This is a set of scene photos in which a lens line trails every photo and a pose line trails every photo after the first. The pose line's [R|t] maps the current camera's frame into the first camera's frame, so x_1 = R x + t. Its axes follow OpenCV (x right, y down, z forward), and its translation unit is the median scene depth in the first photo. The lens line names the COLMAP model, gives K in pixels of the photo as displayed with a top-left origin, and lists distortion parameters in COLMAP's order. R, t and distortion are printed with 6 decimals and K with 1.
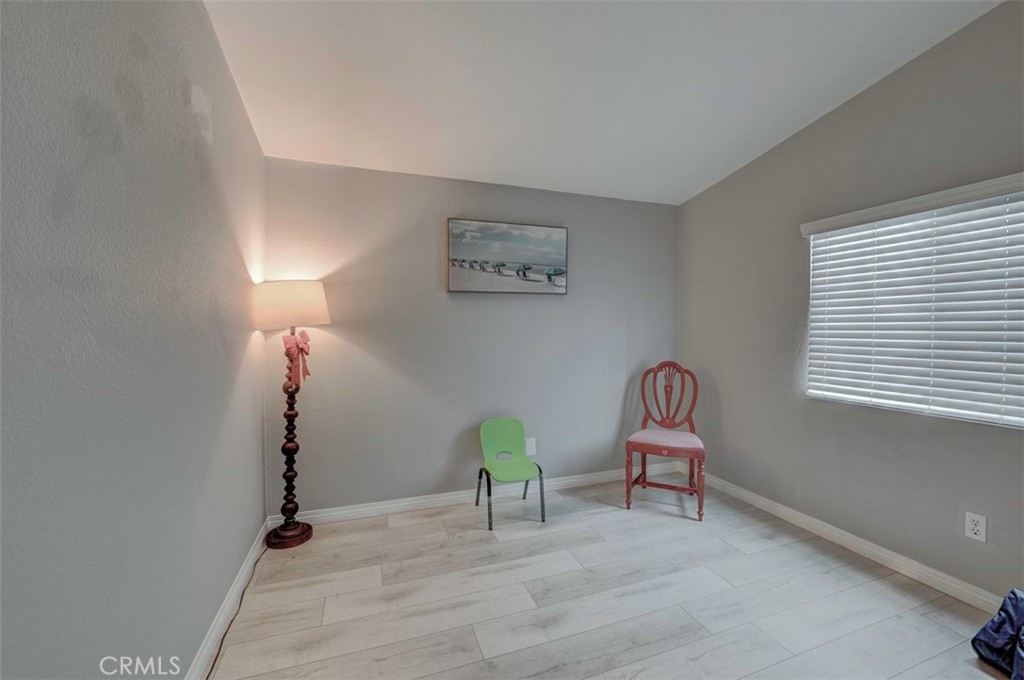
lens RADIAL K [[409.9, 0, 507.9], [0, 409.9, 331.7], [0, 0, 1]] dist [-0.016164, -0.003154]
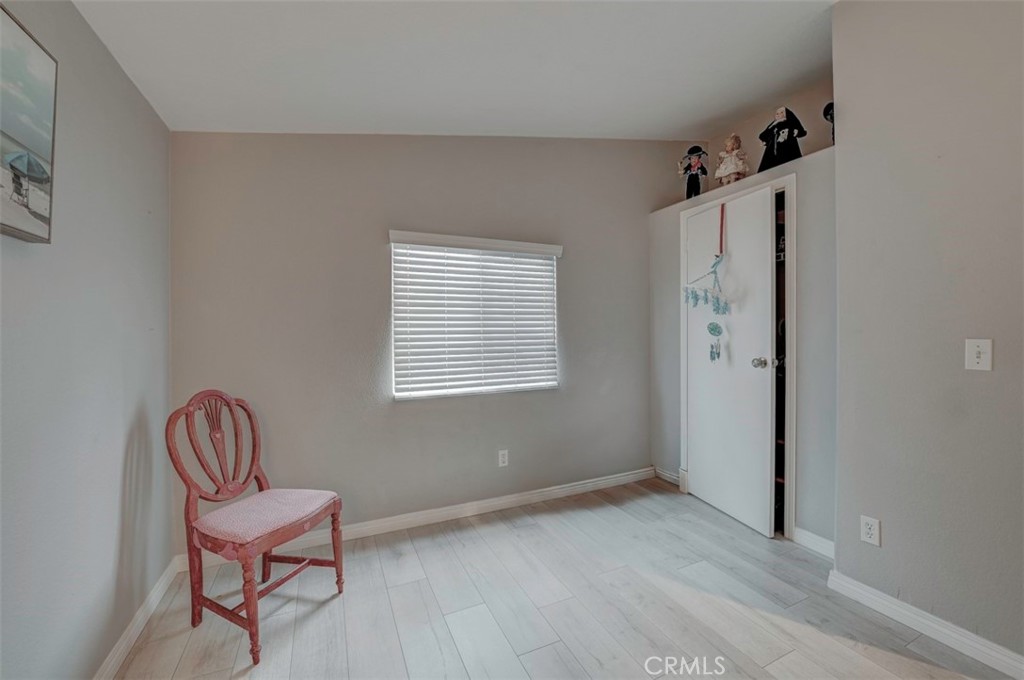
lens RADIAL K [[409.9, 0, 507.0], [0, 409.9, 336.9], [0, 0, 1]] dist [-0.016164, -0.003154]
pose [[-0.098029, -0.009804, 0.995135, -0.314039], [0.018435, 0.999762, 0.011665, -0.006337], [-0.995013, 0.019489, -0.097825, 0.818601]]
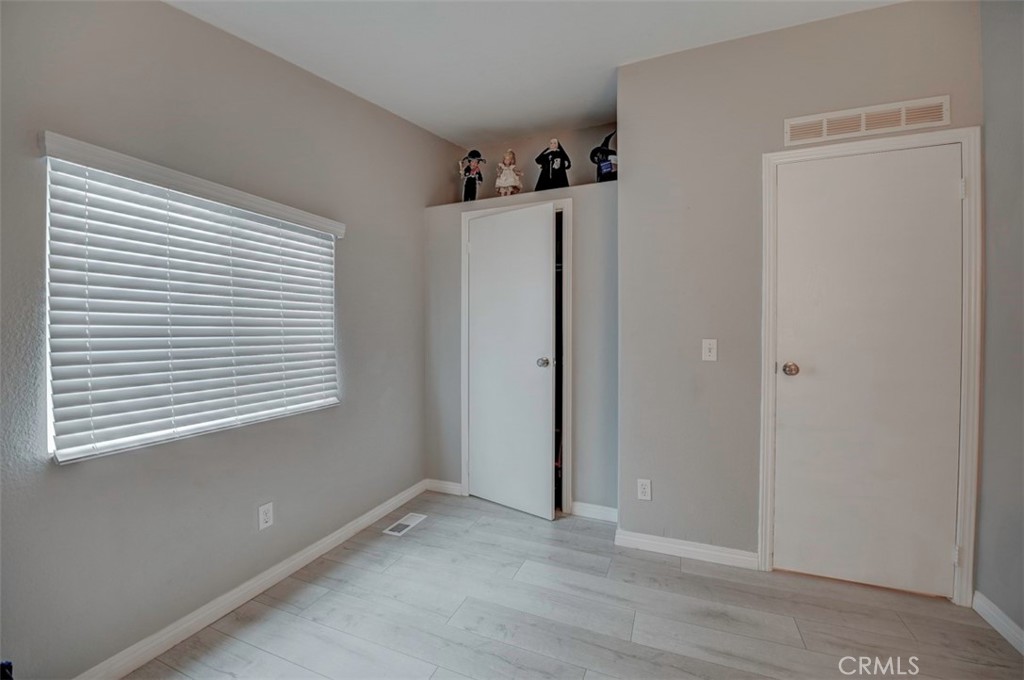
lens RADIAL K [[409.9, 0, 515.4], [0, 409.9, 337.6], [0, 0, 1]] dist [-0.016164, -0.003154]
pose [[-0.759501, -0.003414, 0.650497, -0.044956], [0.010867, 0.999780, 0.017935, -0.007088], [-0.650415, 0.020691, -0.759297, 1.003075]]
